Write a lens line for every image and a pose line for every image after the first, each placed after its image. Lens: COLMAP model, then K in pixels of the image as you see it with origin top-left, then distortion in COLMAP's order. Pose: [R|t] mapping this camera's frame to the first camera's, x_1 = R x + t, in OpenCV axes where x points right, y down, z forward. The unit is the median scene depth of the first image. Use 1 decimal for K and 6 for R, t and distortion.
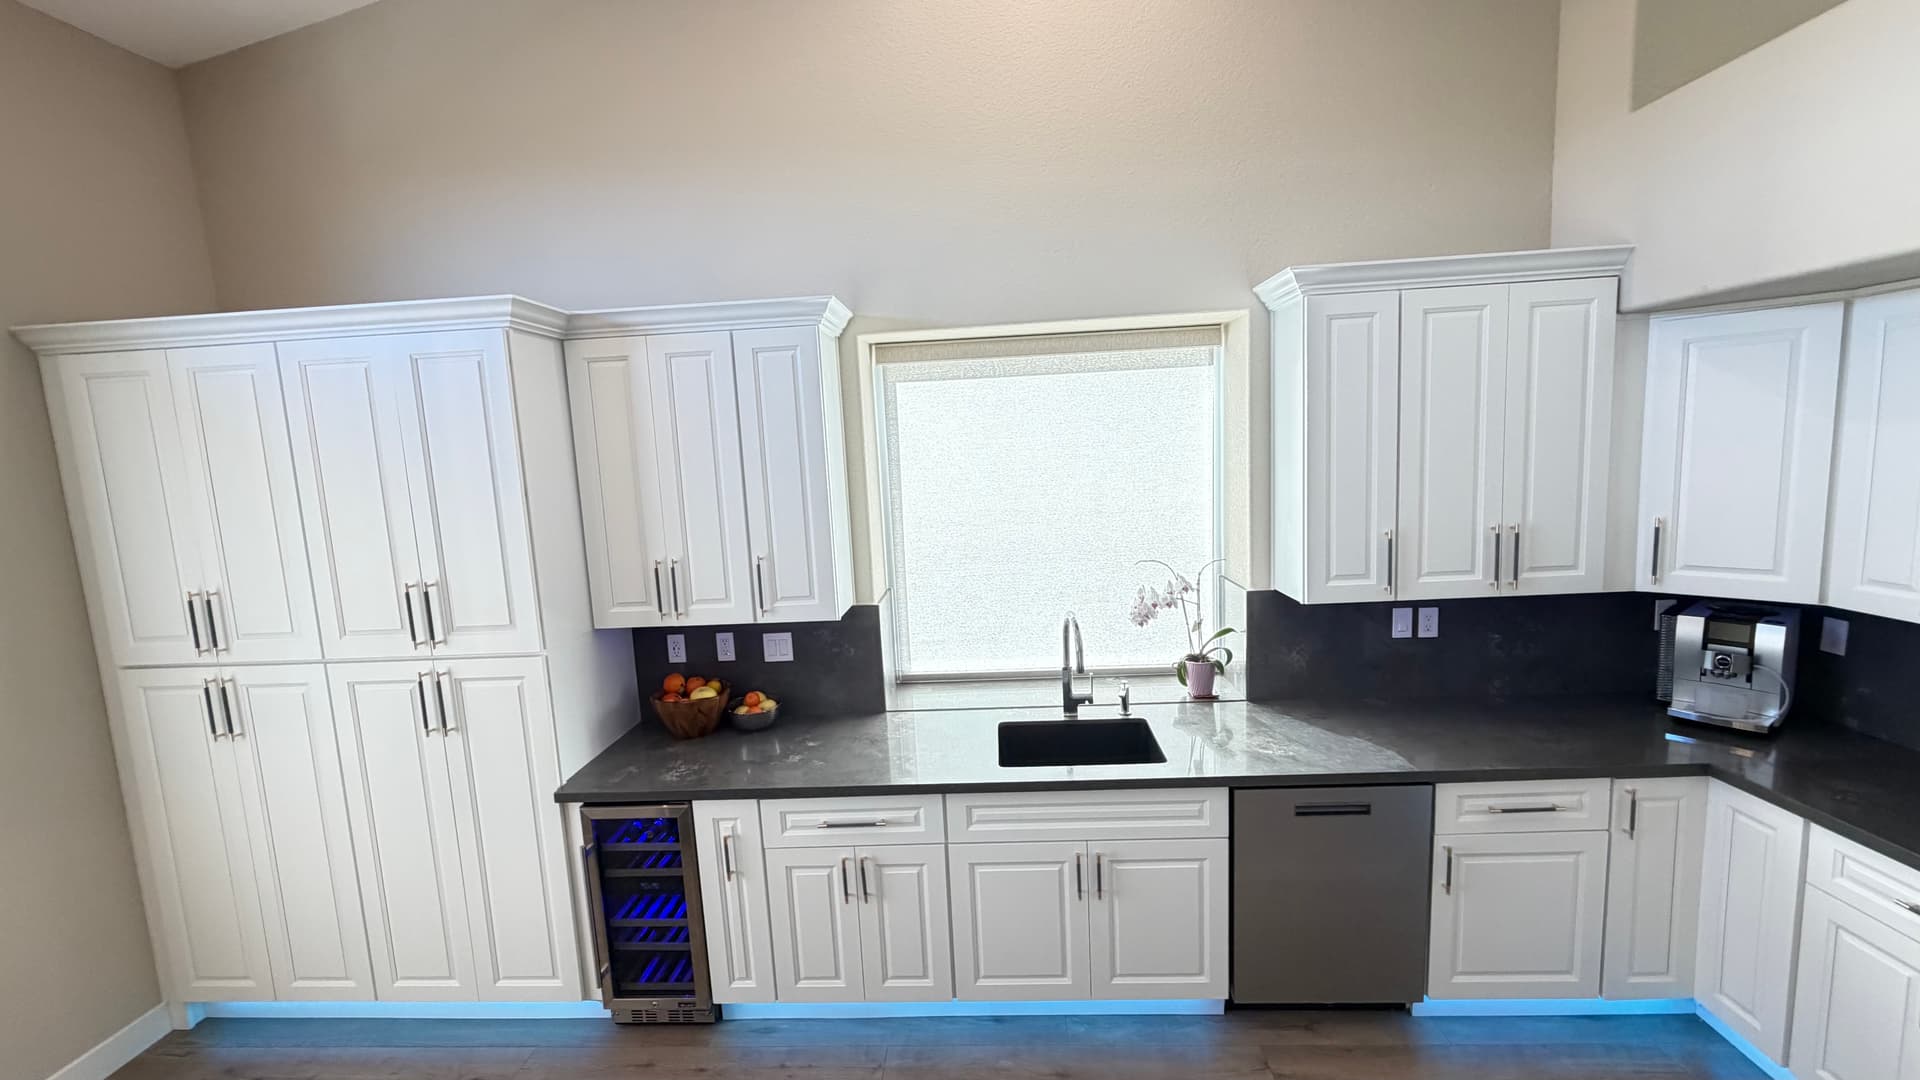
lens RADIAL K [[764.7, 0, 954.2], [0, 764.7, 544.2], [0, 0, 1]] dist [0.000654, 0.000111]
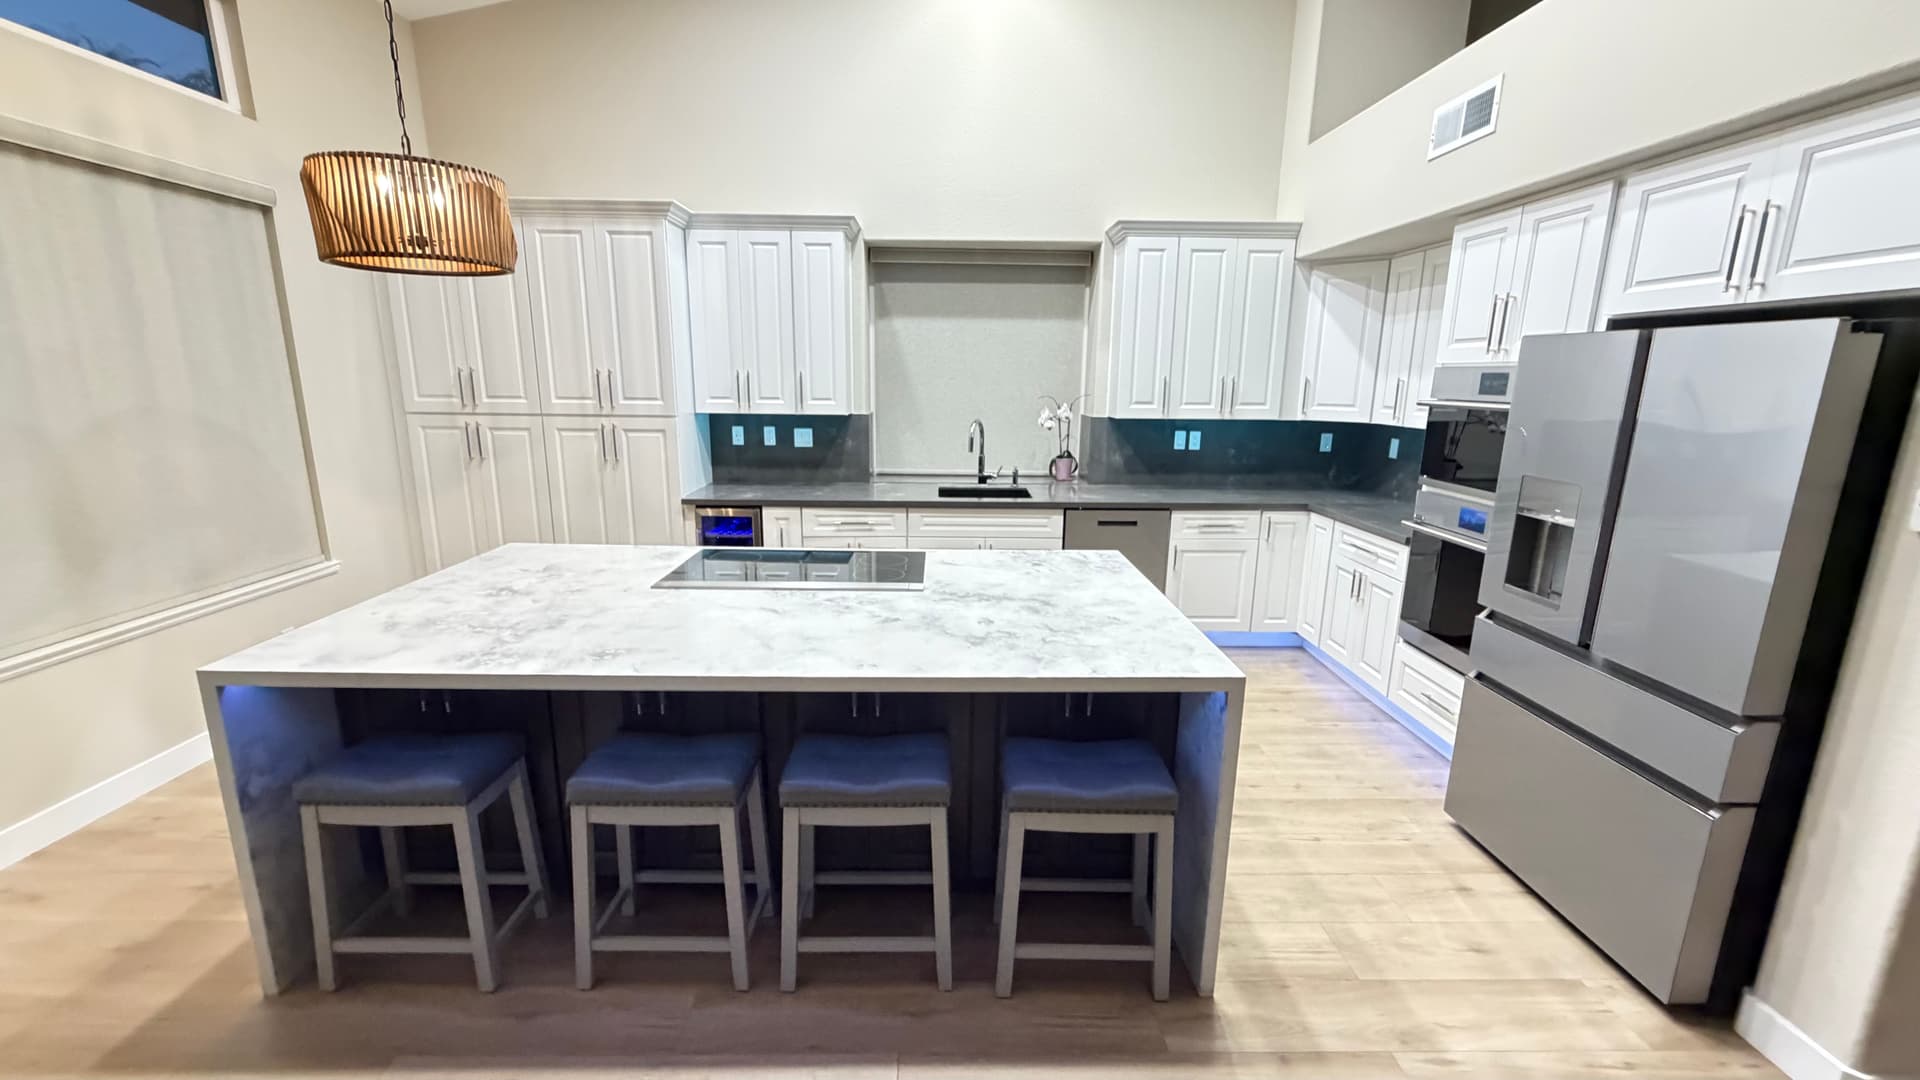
lens RADIAL K [[764.7, 0, 951.0], [0, 764.7, 540.7], [0, 0, 1]] dist [0.000654, 0.000111]
pose [[0.995924, 0.045787, 0.077707, -0.045271], [-0.052921, 0.994317, 0.092372, 0.224274], [-0.073036, -0.096108, 0.992688, -0.763499]]
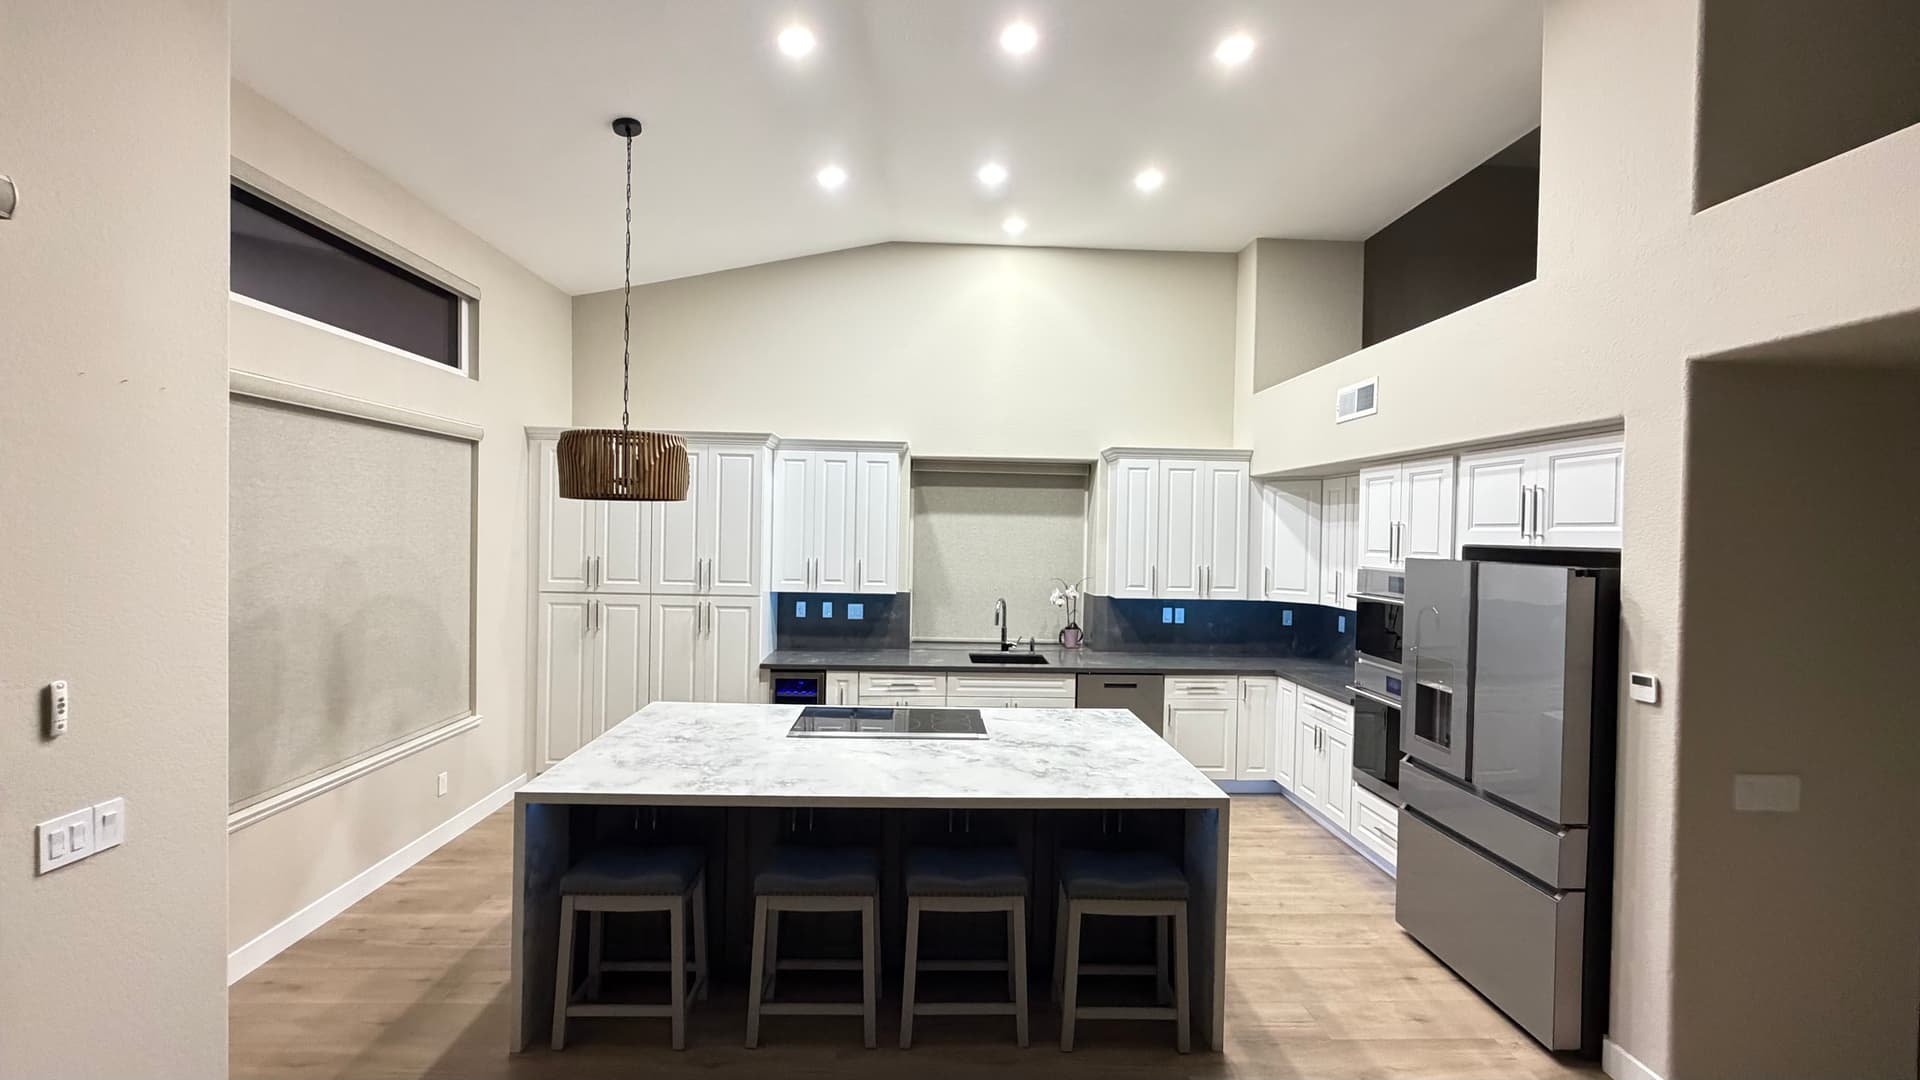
lens RADIAL K [[764.7, 0, 950.2], [0, 764.7, 540.2], [0, 0, 1]] dist [0.000654, 0.000111]
pose [[0.993710, 0.068360, 0.088701, -0.213658], [-0.058403, 0.992174, -0.110362, 0.188204], [-0.095551, 0.104488, 0.989925, -1.137912]]
